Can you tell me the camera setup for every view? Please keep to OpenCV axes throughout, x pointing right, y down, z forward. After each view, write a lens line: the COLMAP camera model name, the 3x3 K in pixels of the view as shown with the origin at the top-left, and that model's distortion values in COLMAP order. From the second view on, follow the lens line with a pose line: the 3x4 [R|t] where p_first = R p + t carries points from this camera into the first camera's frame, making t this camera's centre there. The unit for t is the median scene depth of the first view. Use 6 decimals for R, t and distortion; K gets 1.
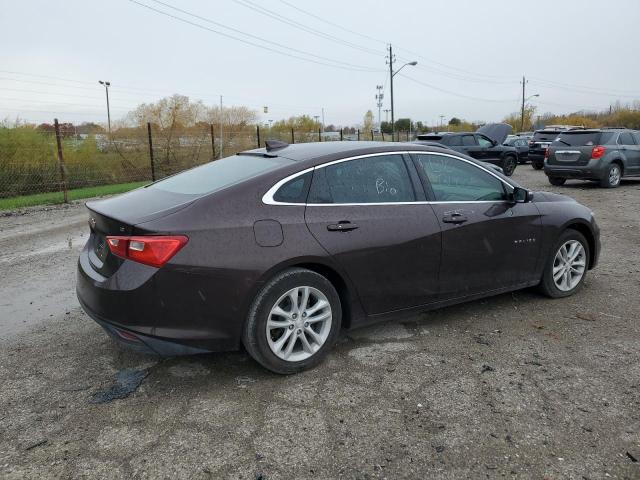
lens RADIAL K [[512.8, 0, 319.9], [0, 512.8, 219.3], [0, 0, 1]] dist [0.002325, -0.006885]
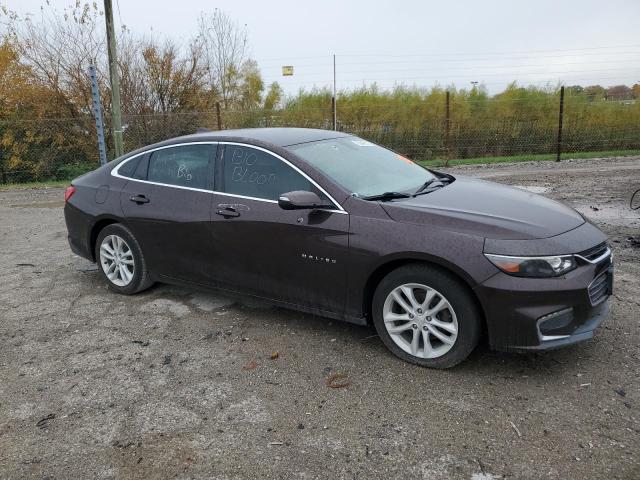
lens RADIAL K [[512.8, 0, 320.6], [0, 512.8, 240.1], [0, 0, 1]] dist [0.002325, -0.006885]
pose [[0.437672, 0.208486, -0.874630, 1.325541], [-0.108482, 0.977884, 0.178814, -0.158391], [0.892567, 0.016620, 0.450609, 0.775300]]
